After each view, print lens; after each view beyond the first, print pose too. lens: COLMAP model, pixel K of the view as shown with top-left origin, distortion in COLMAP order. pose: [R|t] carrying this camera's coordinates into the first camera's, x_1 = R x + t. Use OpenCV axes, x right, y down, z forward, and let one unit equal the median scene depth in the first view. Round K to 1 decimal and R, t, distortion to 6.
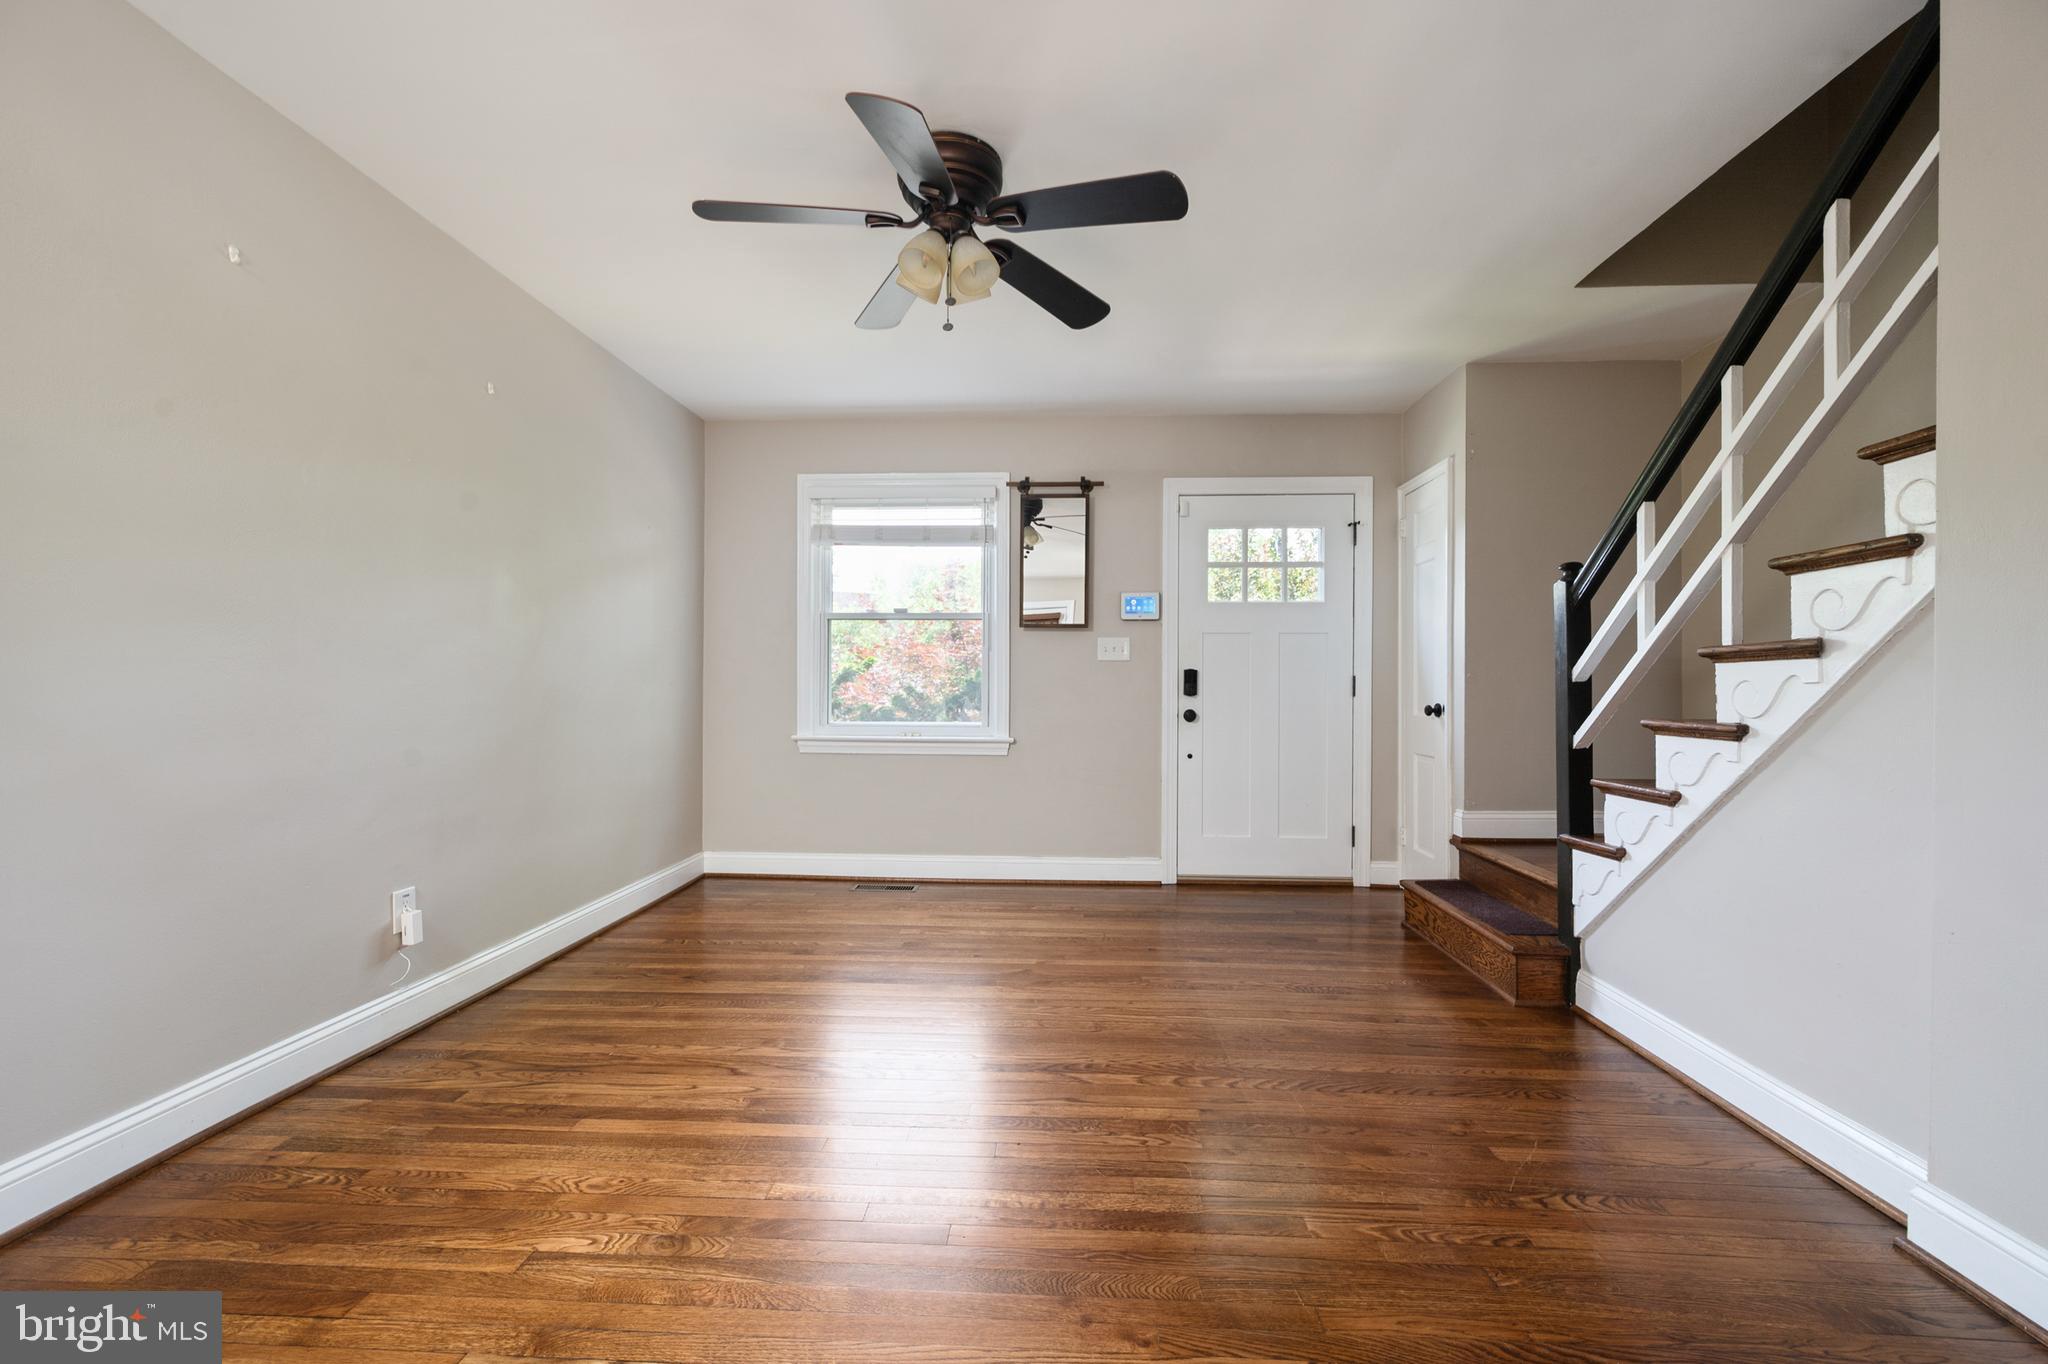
lens RADIAL K [[819.2, 0, 1026.1], [0, 819.2, 694.1], [0, 0, 1]] dist [-0.001943, -0.000239]
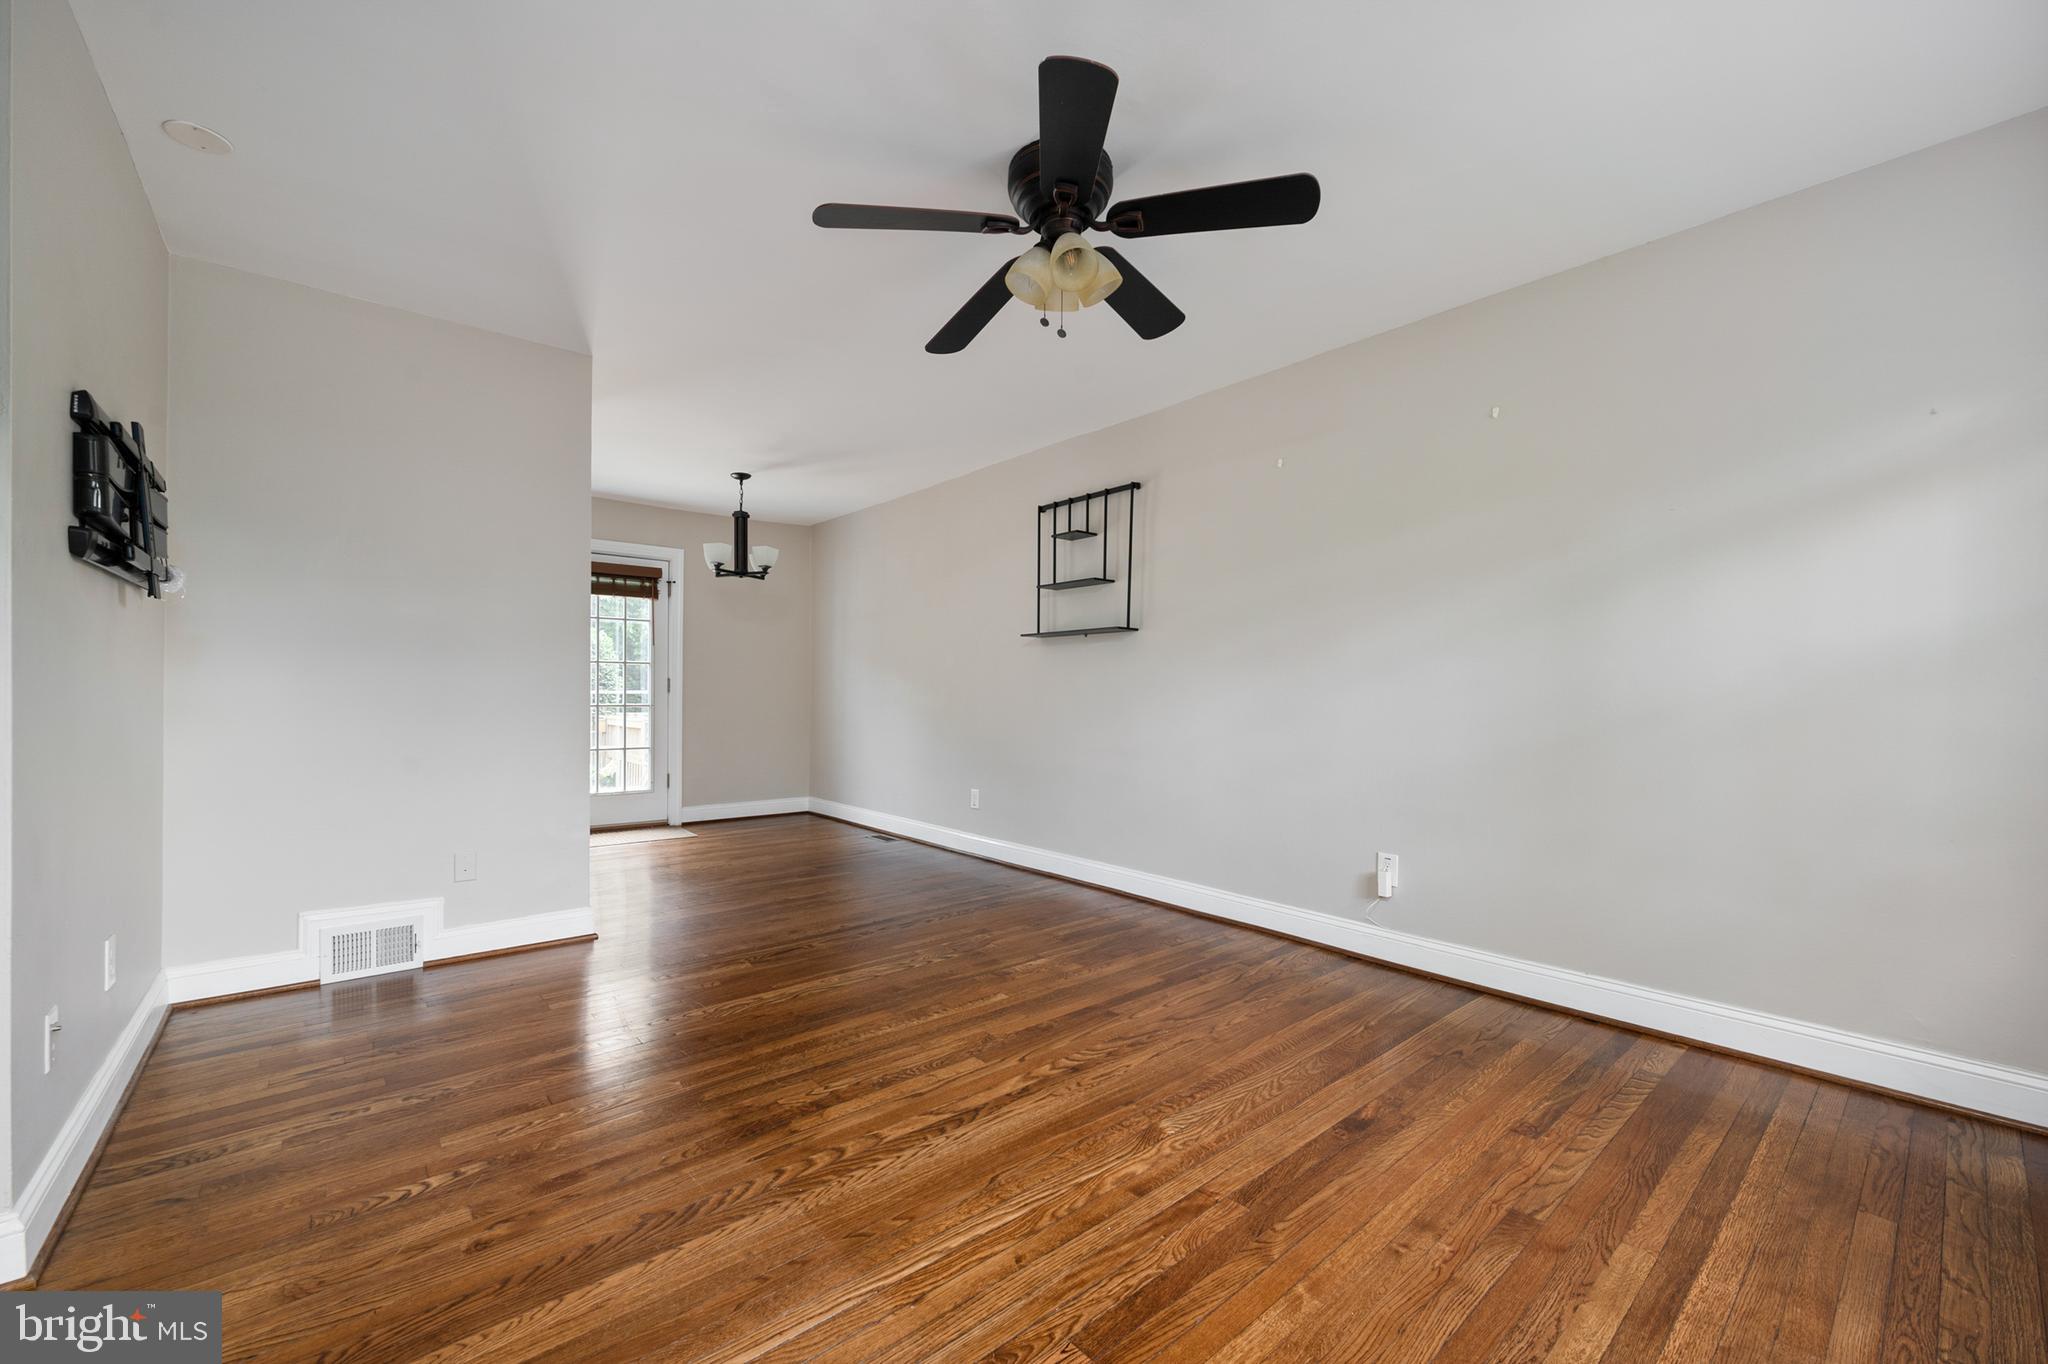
lens RADIAL K [[819.2, 0, 1026.1], [0, 819.2, 694.1], [0, 0, 1]] dist [-0.001943, -0.000239]
pose [[-0.727394, -0.008307, -0.686170, 0.515757], [-0.016034, 0.999859, 0.004892, -0.013330], [0.686033, 0.014561, -0.727424, 1.417182]]
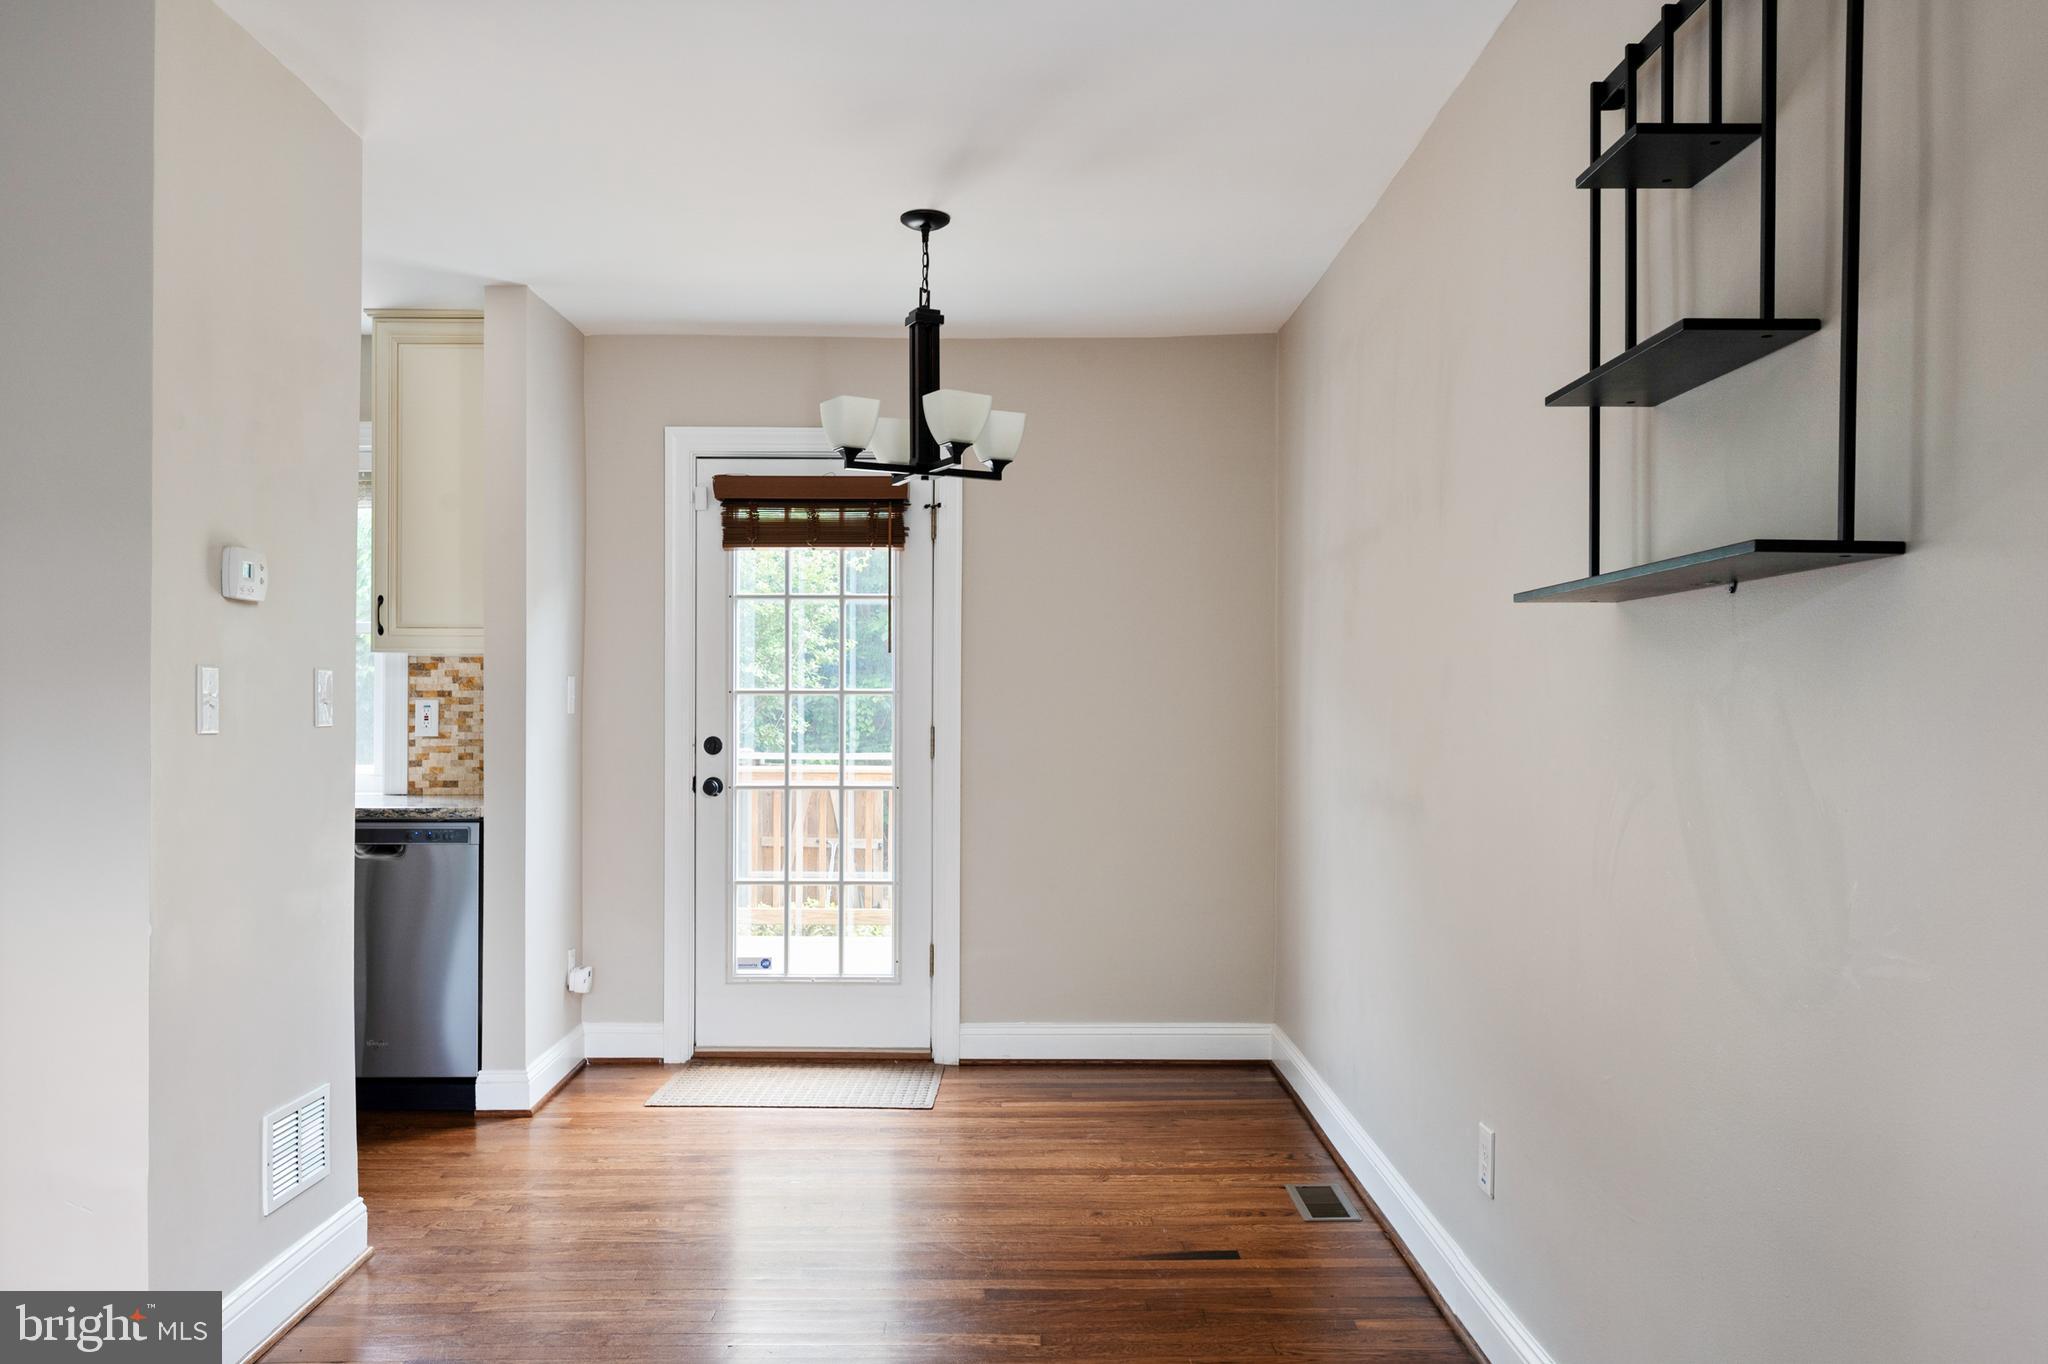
lens RADIAL K [[1577.9, 0, 1021.2], [0, 1577.9, 693.2], [0, 0, 1]] dist [-0.006658, -0.001462]
pose [[-0.998059, -0.008332, -0.061720, -0.371068], [-0.008448, 0.999963, 0.001616, -0.078027], [0.061705, 0.002134, -0.998092, 0.973750]]
